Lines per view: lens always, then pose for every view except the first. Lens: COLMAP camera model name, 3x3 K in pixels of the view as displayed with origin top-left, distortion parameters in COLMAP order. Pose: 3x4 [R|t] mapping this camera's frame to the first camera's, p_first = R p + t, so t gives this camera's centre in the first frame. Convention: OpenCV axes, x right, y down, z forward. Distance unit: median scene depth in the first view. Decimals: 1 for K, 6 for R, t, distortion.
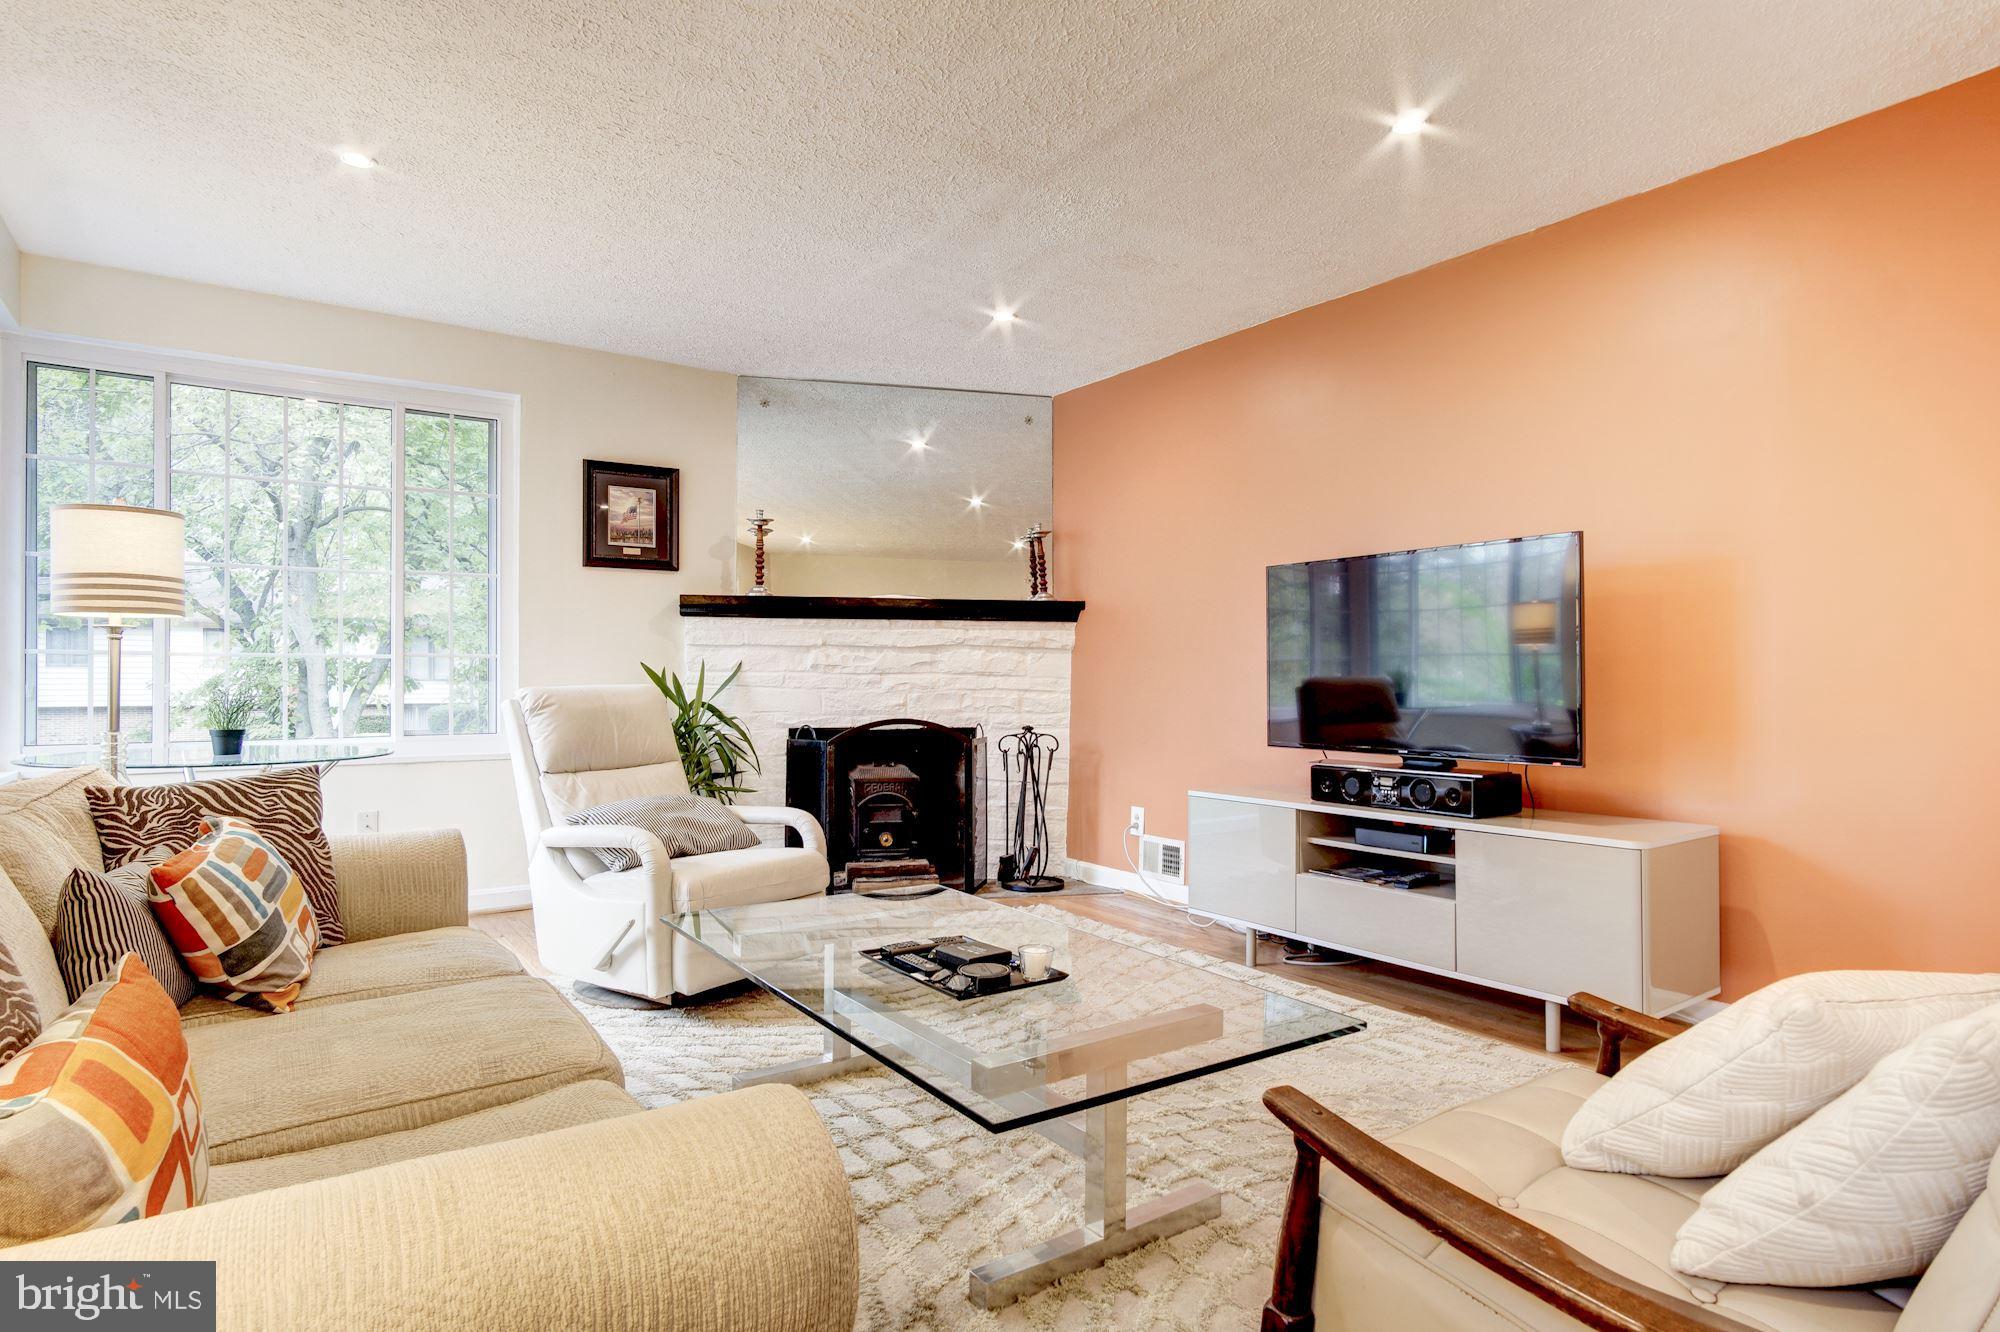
lens RADIAL K [[1069.3, 0, 1009.2], [0, 1069.3, 673.8], [0, 0, 1]] dist [-0.014569, 0.004945]
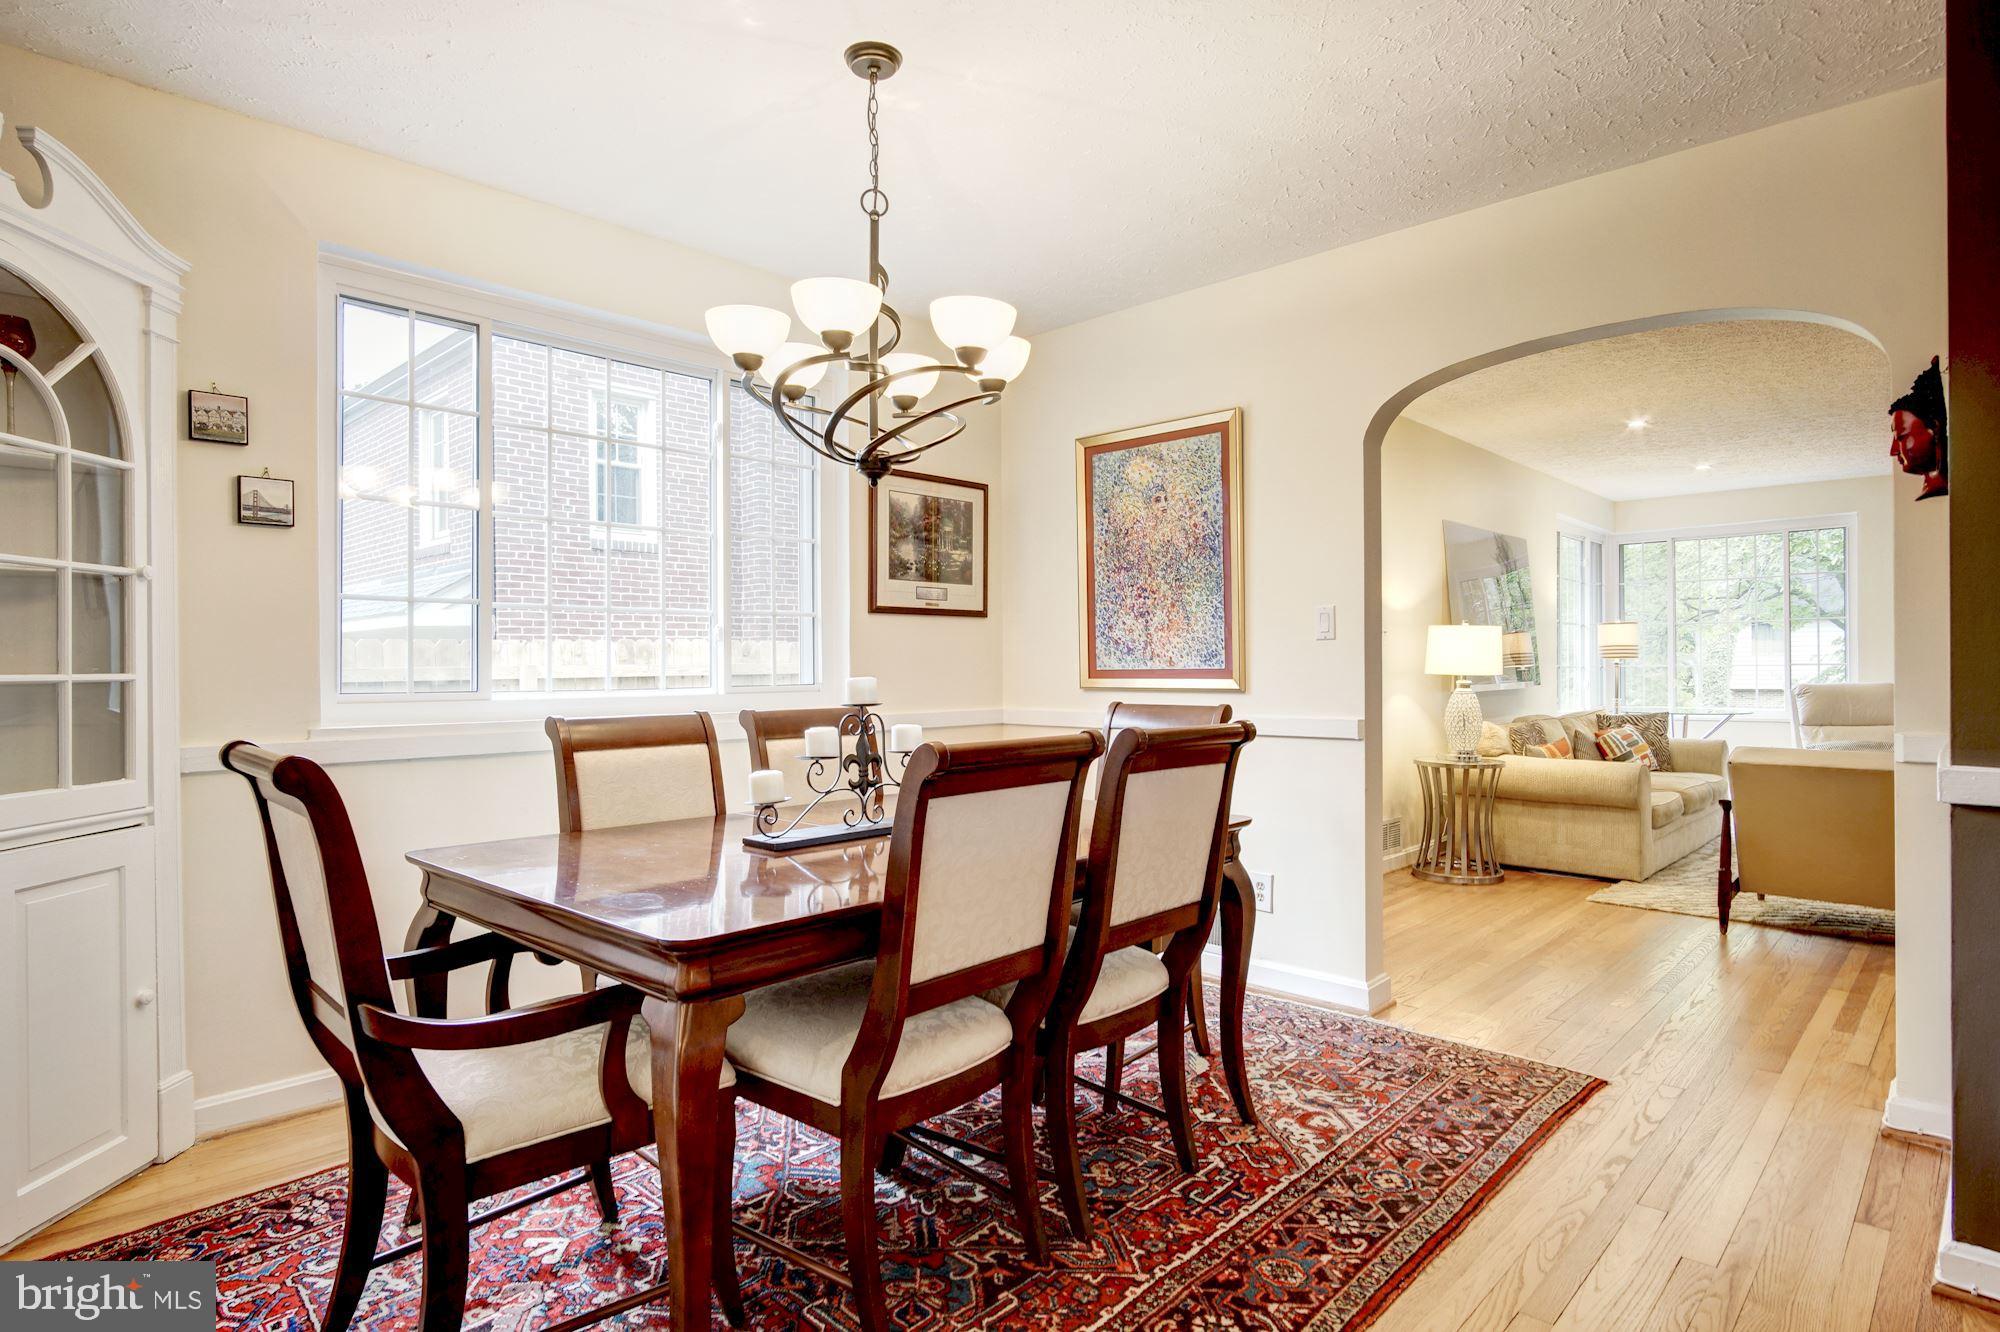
lens RADIAL K [[1069.3, 0, 999.8], [0, 1069.3, 679.7], [0, 0, 1]] dist [-0.014569, 0.004945]
pose [[0.203814, 0.003655, -0.979003, 0.847328], [0.012692, 0.999899, 0.006375, -0.018494], [0.978927, -0.013724, 0.203747, -0.630584]]
